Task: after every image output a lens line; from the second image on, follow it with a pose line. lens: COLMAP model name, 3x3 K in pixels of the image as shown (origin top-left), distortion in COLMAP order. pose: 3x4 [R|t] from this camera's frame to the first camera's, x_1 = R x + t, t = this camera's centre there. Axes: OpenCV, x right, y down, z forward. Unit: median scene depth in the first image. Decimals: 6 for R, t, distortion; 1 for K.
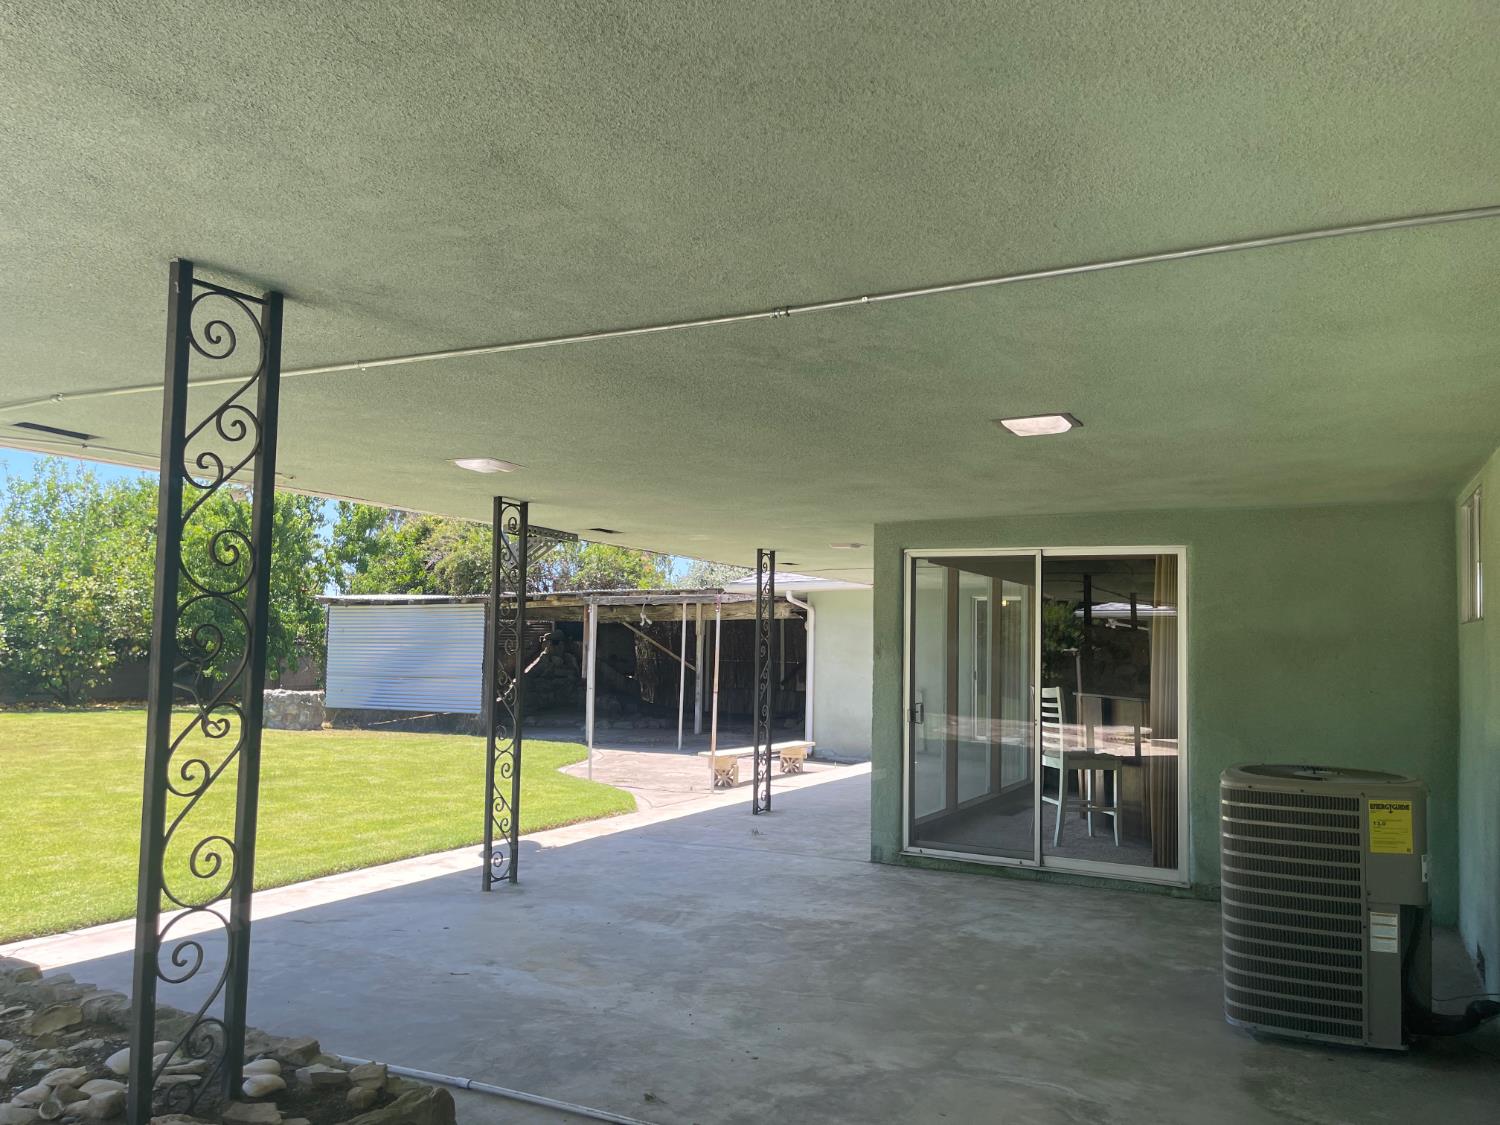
lens RADIAL K [[1121.3, 0, 750.0], [0, 1121.3, 562.5], [0, 0, 1]] dist [0.068179, -0.096734]
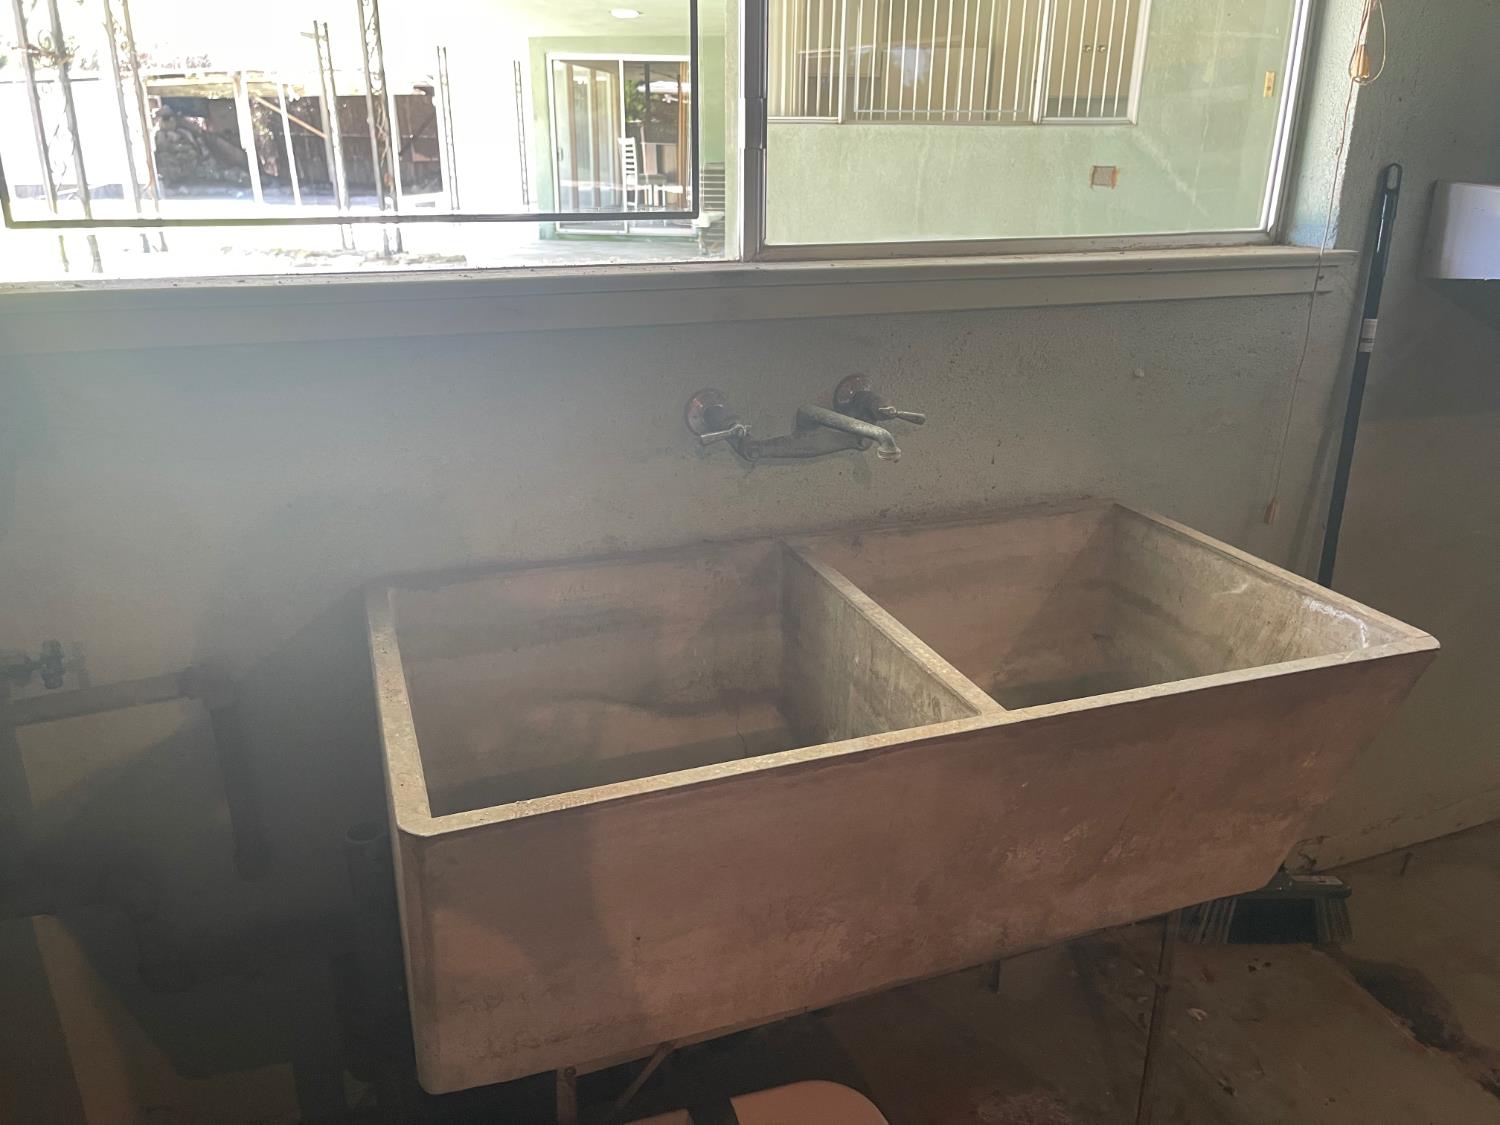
lens RADIAL K [[1121.3, 0, 750.0], [0, 1121.3, 562.5], [0, 0, 1]] dist [0.068179, -0.096734]
pose [[0.931091, -0.142184, 0.335937, -0.140348], [-0.016103, 0.903994, 0.427241, -0.028107], [-0.364432, -0.403210, 0.839411, -0.471039]]
